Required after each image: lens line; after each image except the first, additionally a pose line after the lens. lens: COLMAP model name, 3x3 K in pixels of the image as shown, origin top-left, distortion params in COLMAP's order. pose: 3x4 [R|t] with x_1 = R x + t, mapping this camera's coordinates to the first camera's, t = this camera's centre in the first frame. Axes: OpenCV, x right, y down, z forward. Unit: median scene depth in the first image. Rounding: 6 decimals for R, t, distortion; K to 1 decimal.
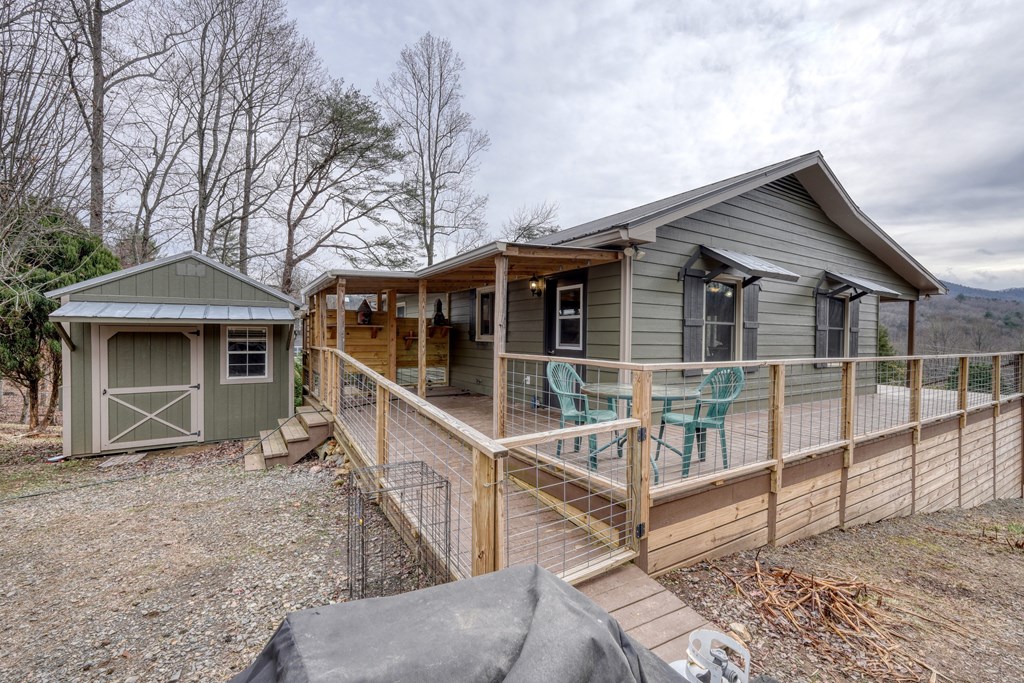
lens RADIAL K [[431.2, 0, 512.6], [0, 431.2, 341.8], [0, 0, 1]] dist [-0.004553, 0.000961]
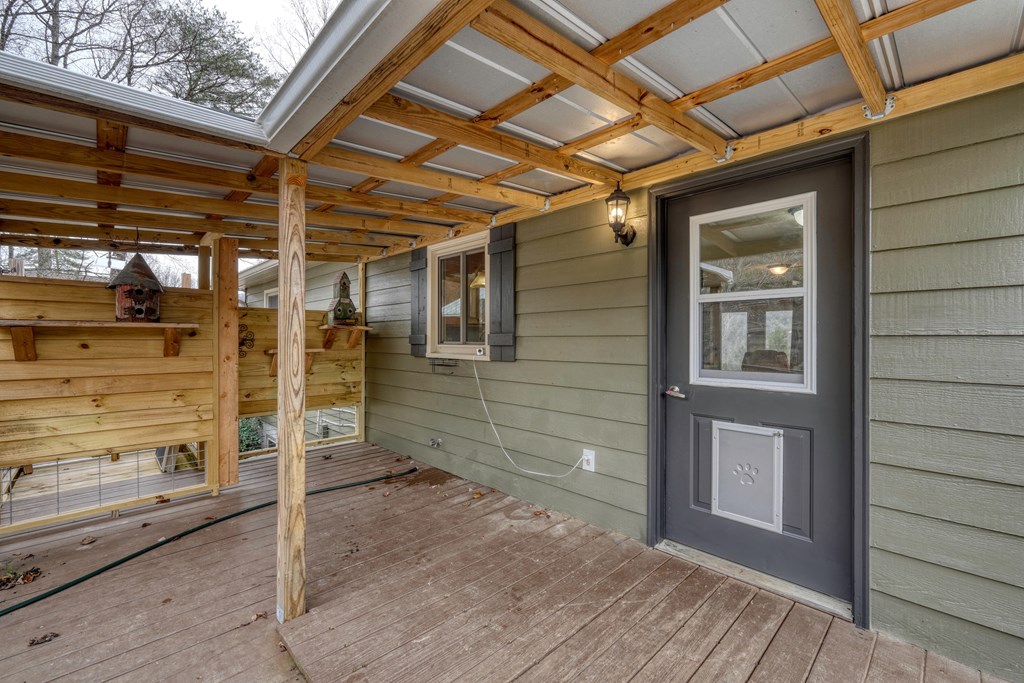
lens RADIAL K [[431.2, 0, 511.9], [0, 431.2, 339.0], [0, 0, 1]] dist [-0.004553, 0.000961]
pose [[0.977210, -0.006770, 0.212165, -0.090903], [0.009693, 0.999872, -0.012741, -0.014205], [-0.212051, 0.014507, 0.977151, 0.492548]]
